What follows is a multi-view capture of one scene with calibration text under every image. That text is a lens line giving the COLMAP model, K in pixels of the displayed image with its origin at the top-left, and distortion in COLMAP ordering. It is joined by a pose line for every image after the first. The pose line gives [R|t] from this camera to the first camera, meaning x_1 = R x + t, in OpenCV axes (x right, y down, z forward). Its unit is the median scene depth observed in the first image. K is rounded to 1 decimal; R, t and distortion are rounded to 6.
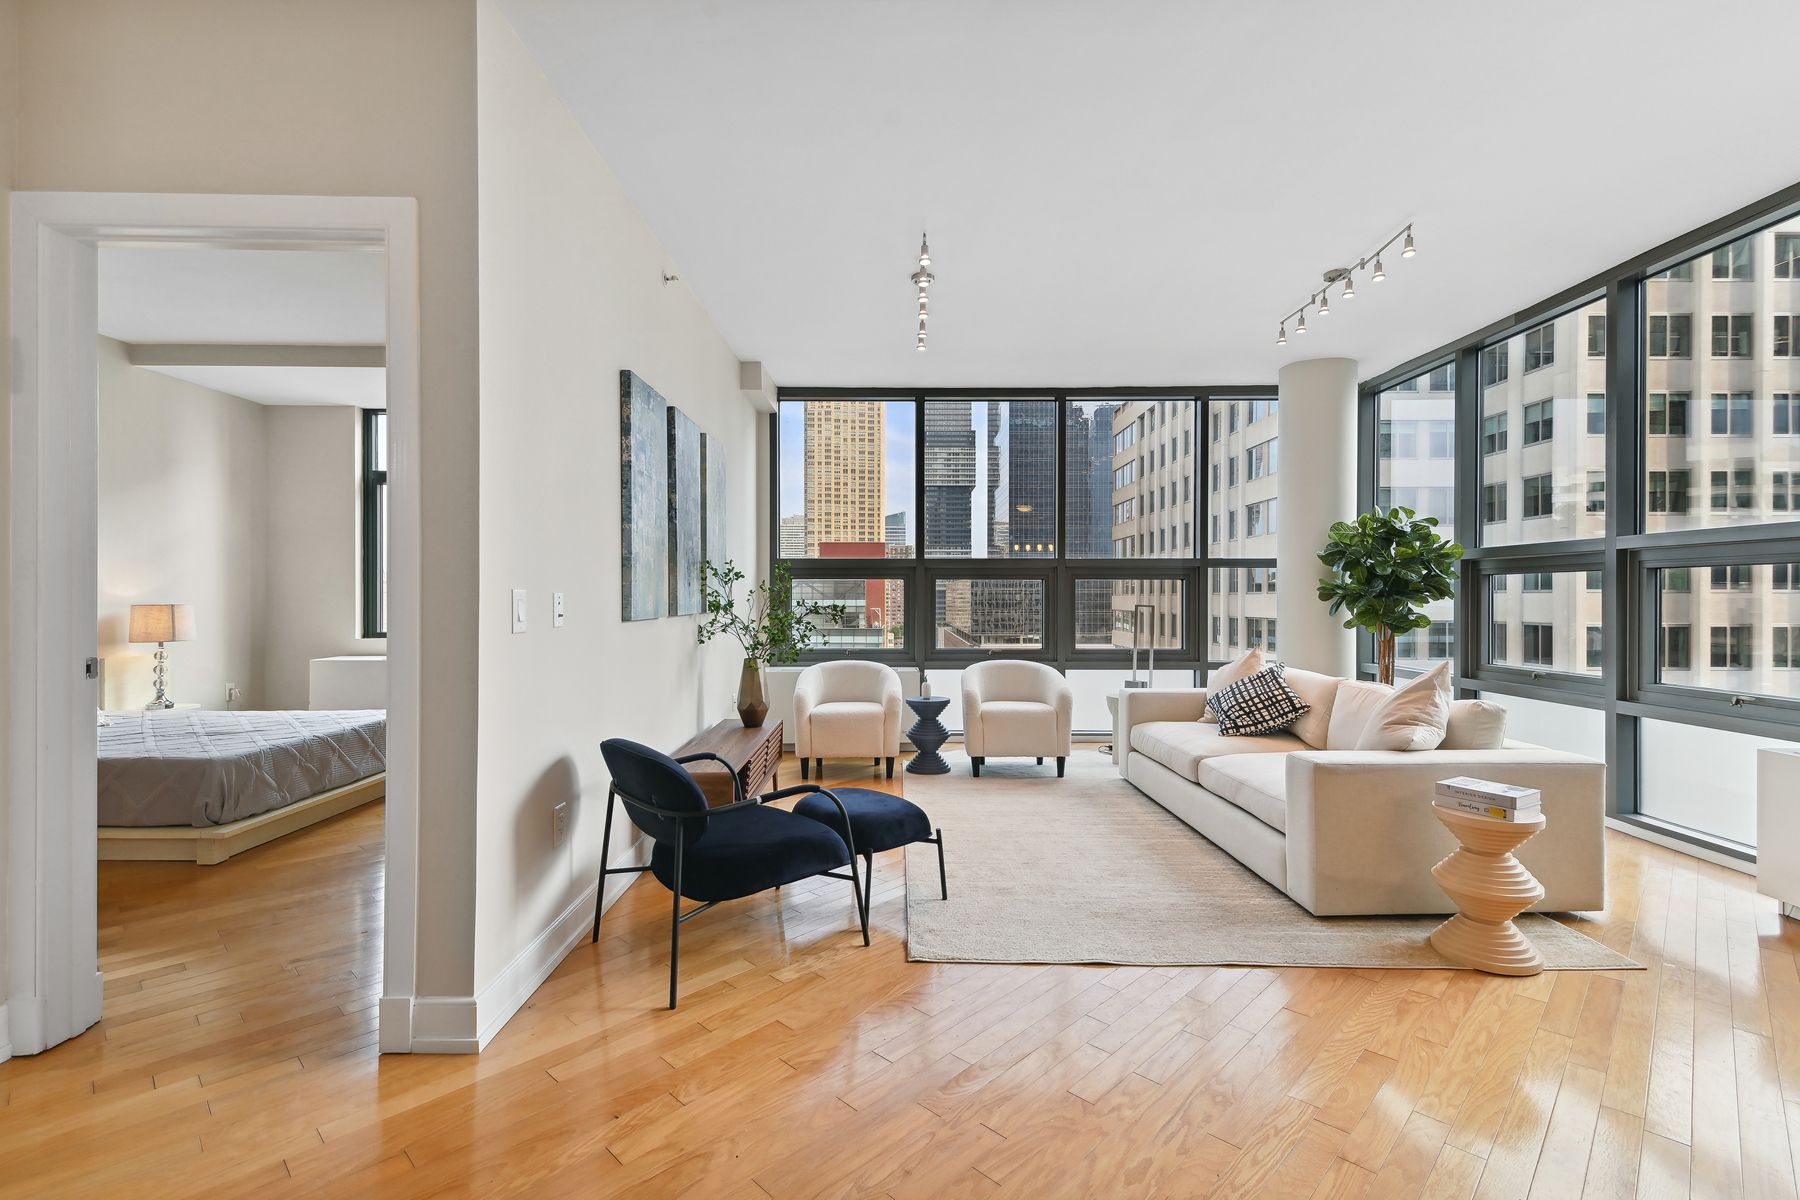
lens RADIAL K [[803.0, 0, 900.0], [0, 803.0, 600.0], [0, 0, 1]] dist [0.038272, -0.016035]
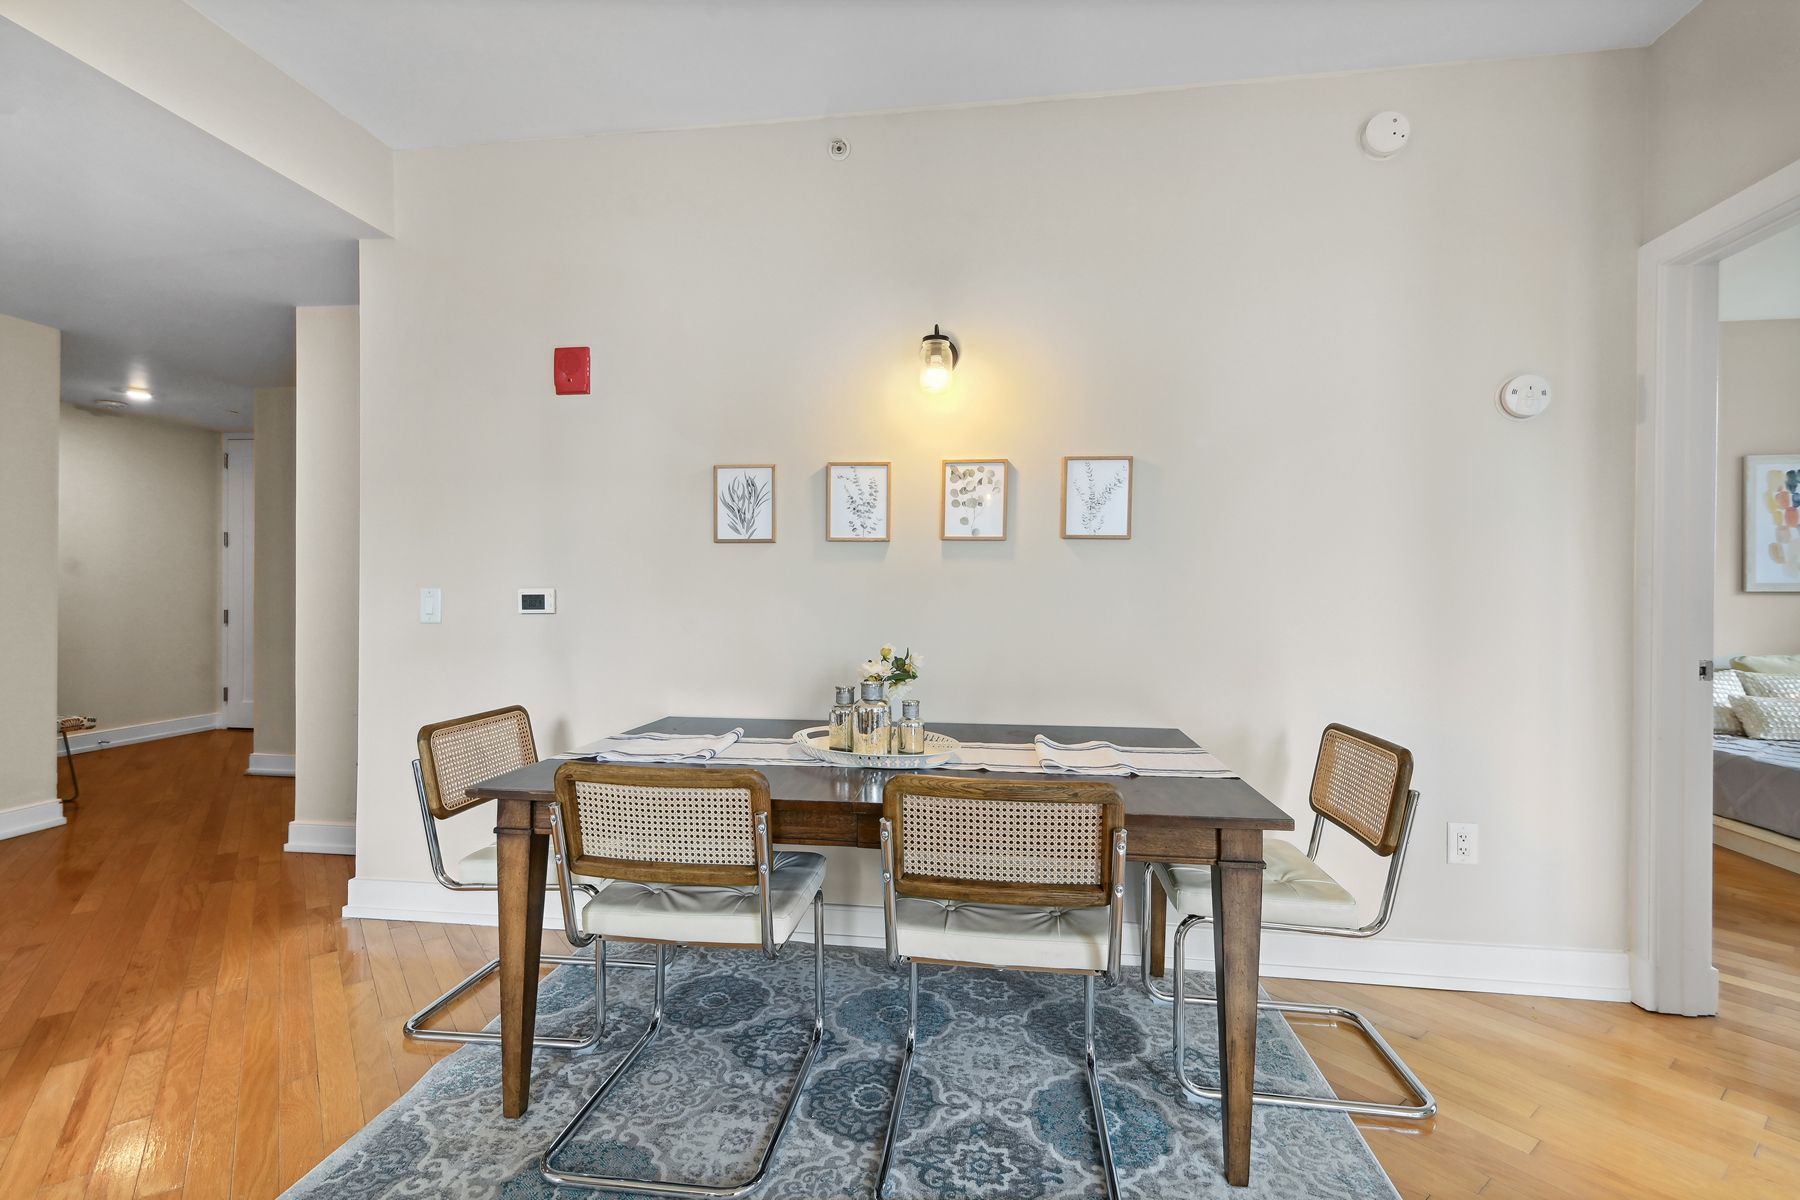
lens RADIAL K [[803.0, 0, 900.0], [0, 803.0, 600.0], [0, 0, 1]] dist [0.038272, -0.016035]
pose [[-0.139845, 0.000615, -0.990173, 0.094882], [-0.010207, 0.999946, 0.002062, 0.000915], [0.990121, 0.010395, -0.139831, 0.069525]]
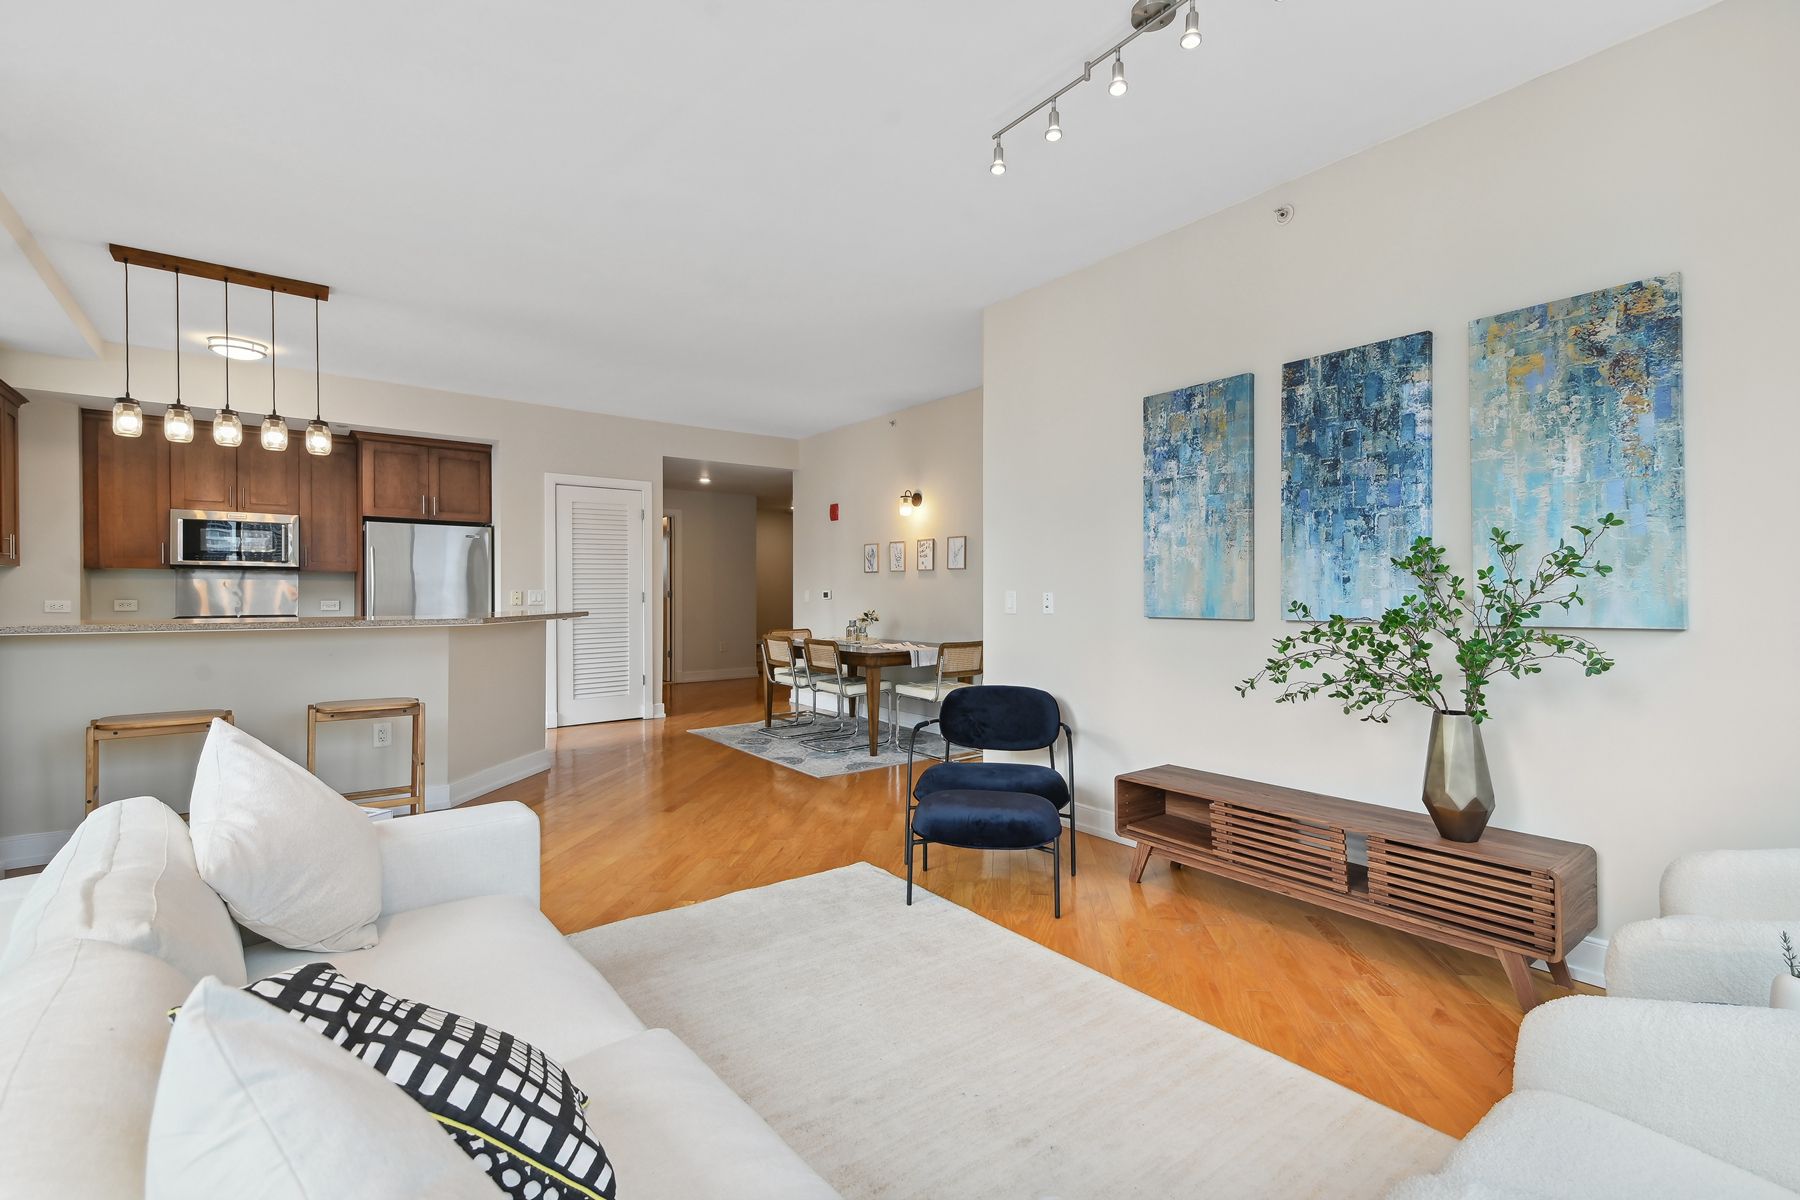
lens RADIAL K [[803.0, 0, 900.0], [0, 803.0, 600.0], [0, 0, 1]] dist [0.038272, -0.016035]
pose [[-0.796574, 0.007035, -0.604501, 0.472132], [-0.003262, 0.999868, 0.015935, -0.011811], [0.604533, 0.014665, -0.796445, 1.275003]]
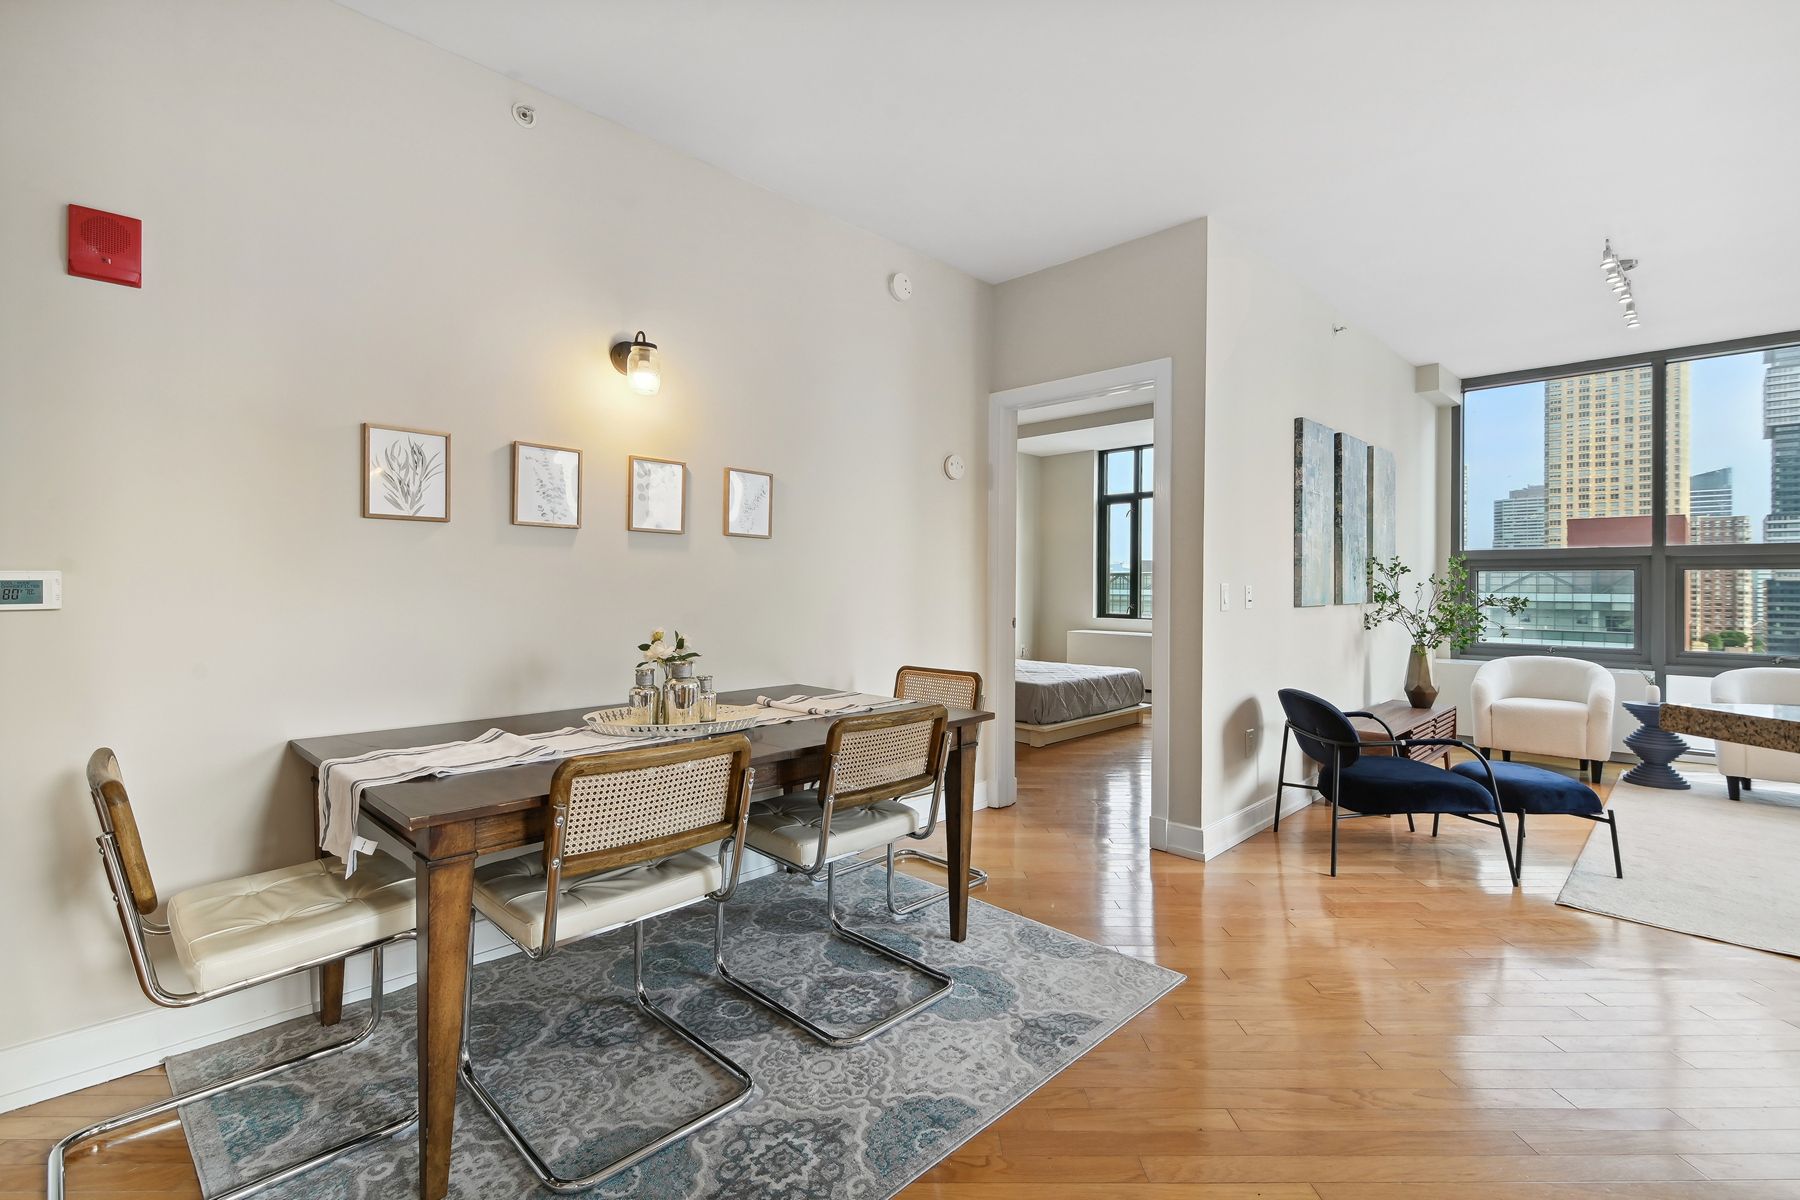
lens RADIAL K [[813.4, 0, 906.9], [0, 813.4, 579.5], [0, 0, 1]] dist [0.035086, -0.013063]
pose [[0.713807, -0.001649, -0.700341, 0.108047], [-0.008482, 0.999904, -0.010999, 0.001338], [0.700291, 0.013791, 0.713724, -0.306821]]
